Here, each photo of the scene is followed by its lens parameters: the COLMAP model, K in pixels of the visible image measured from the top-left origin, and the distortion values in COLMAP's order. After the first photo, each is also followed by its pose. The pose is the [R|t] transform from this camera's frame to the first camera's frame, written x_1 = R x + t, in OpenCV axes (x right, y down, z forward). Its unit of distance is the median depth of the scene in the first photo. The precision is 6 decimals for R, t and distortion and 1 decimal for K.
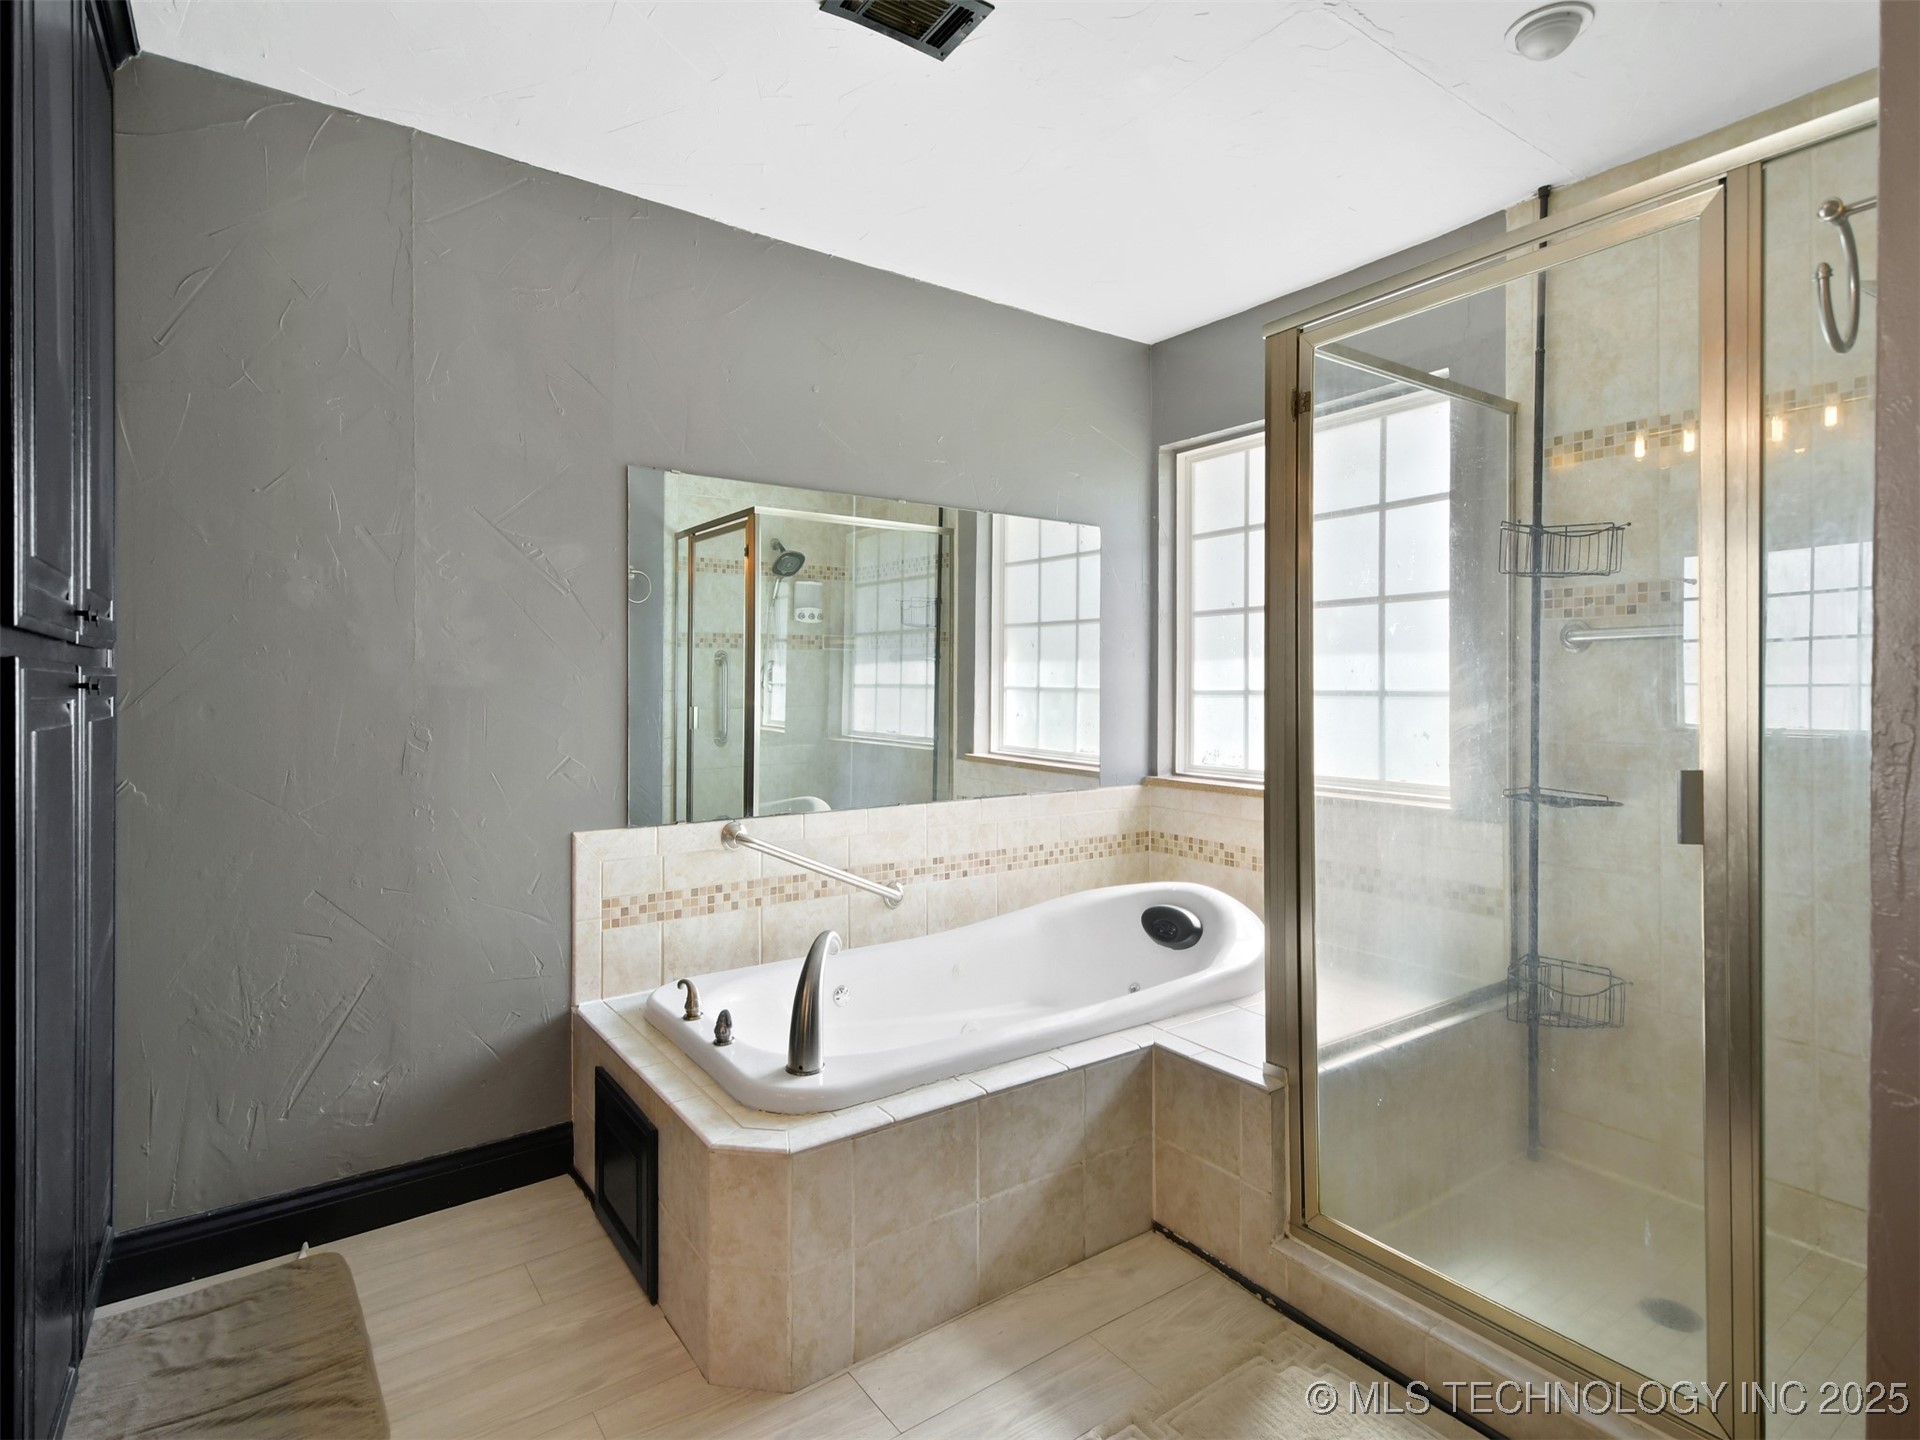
lens RADIAL K [[969.7, 0, 964.6], [0, 969.7, 703.1], [0, 0, 1]] dist [0.029547, -0.012954]
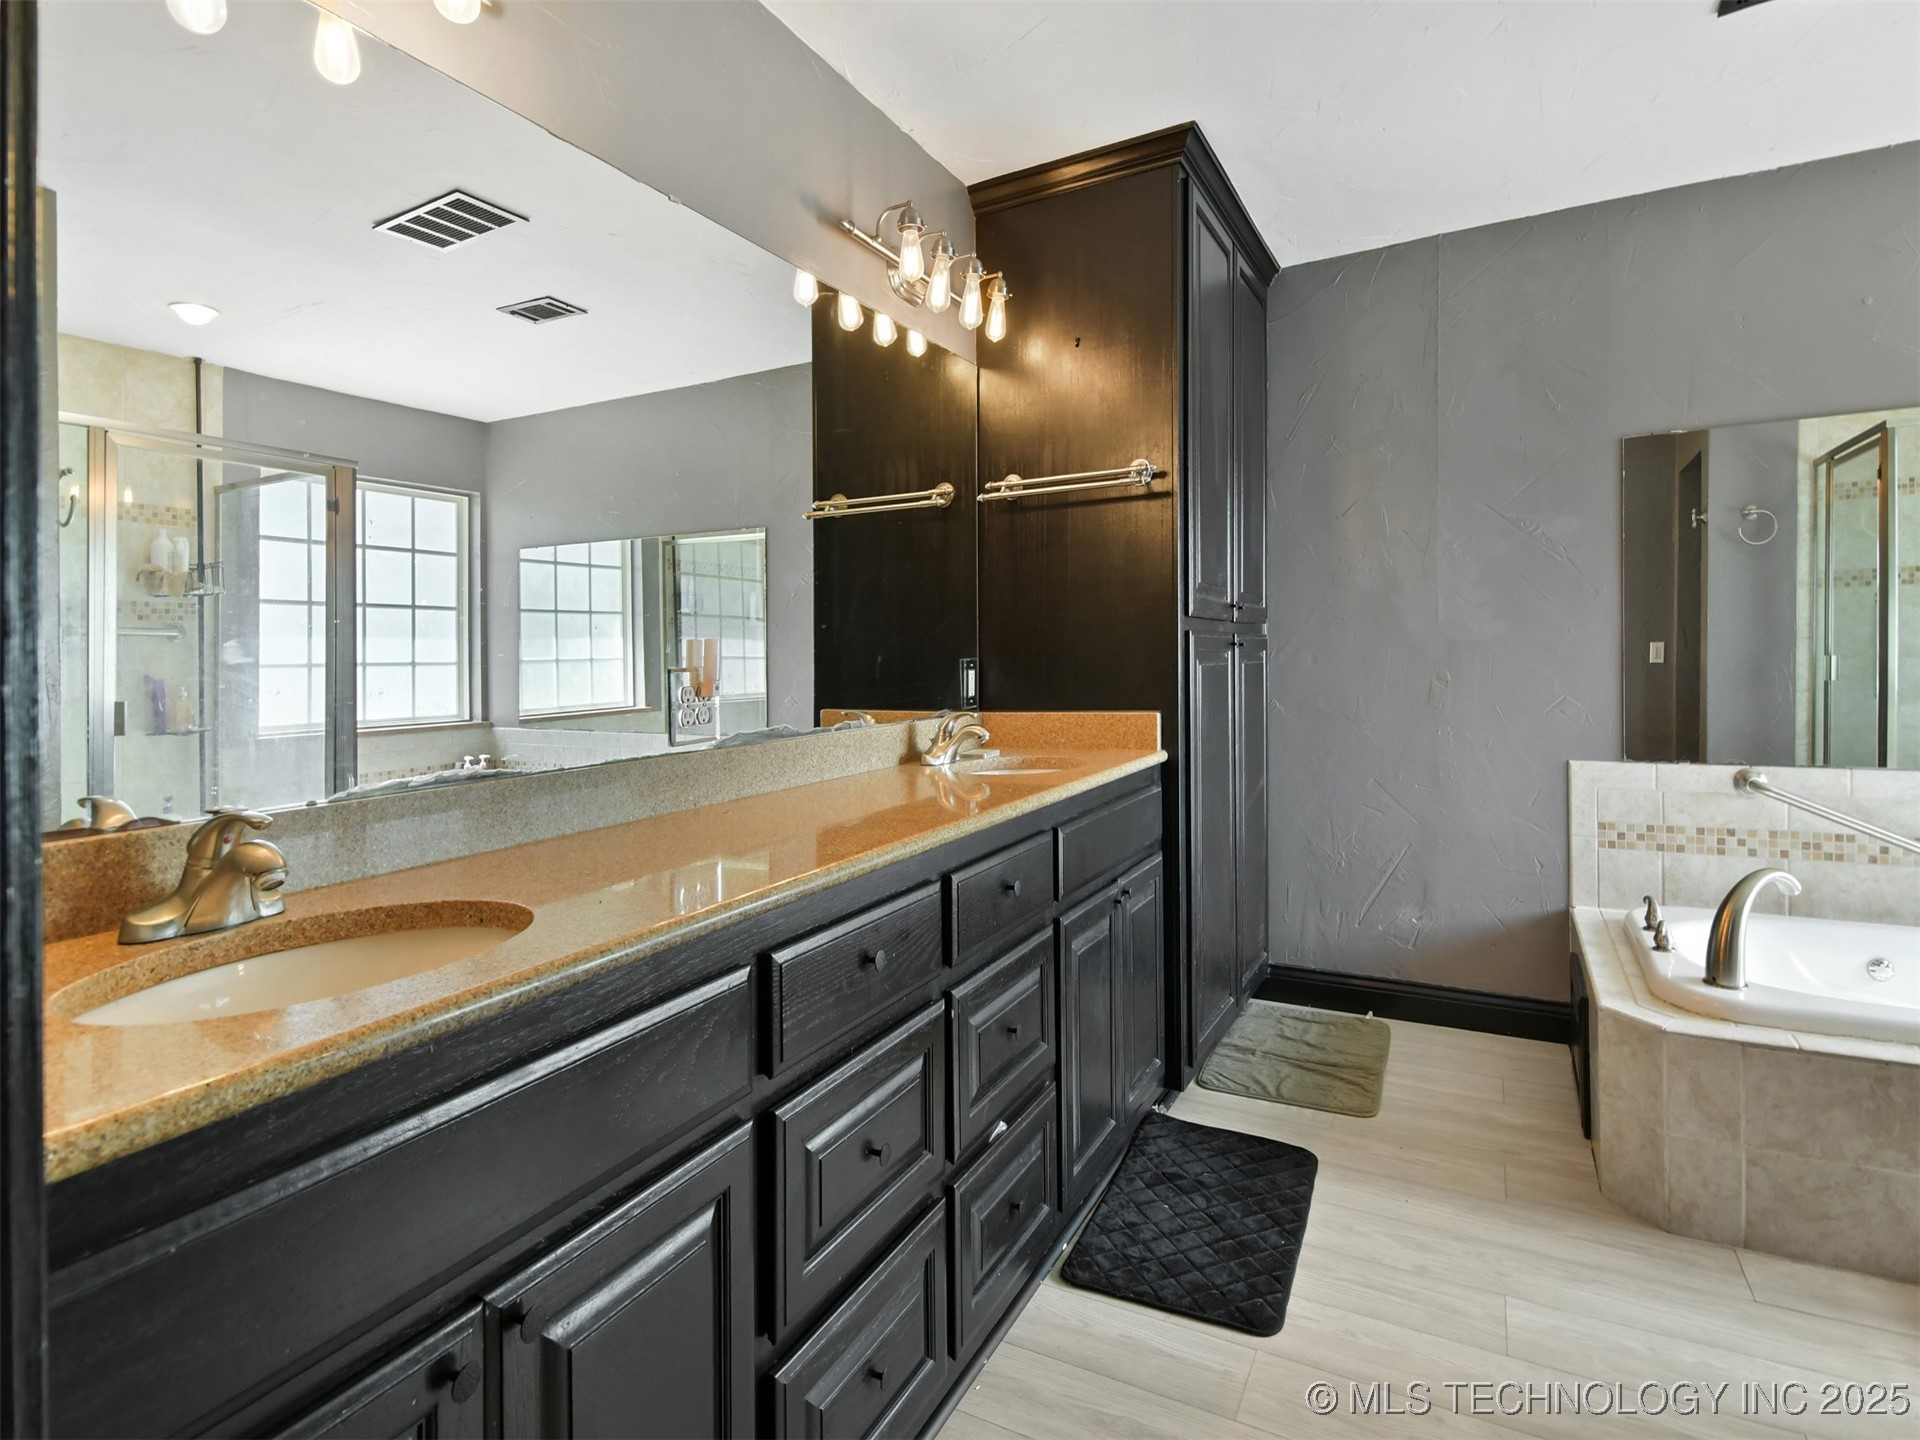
lens RADIAL K [[973.3, 0, 961.9], [0, 973.3, 664.6], [0, 0, 1]] dist [0.023625, -0.000624]
pose [[0.438478, -0.002222, -0.898739, 0.399185], [0.006544, 0.999978, 0.000720, 0.012287], [0.898718, -0.006197, 0.438483, -0.212771]]
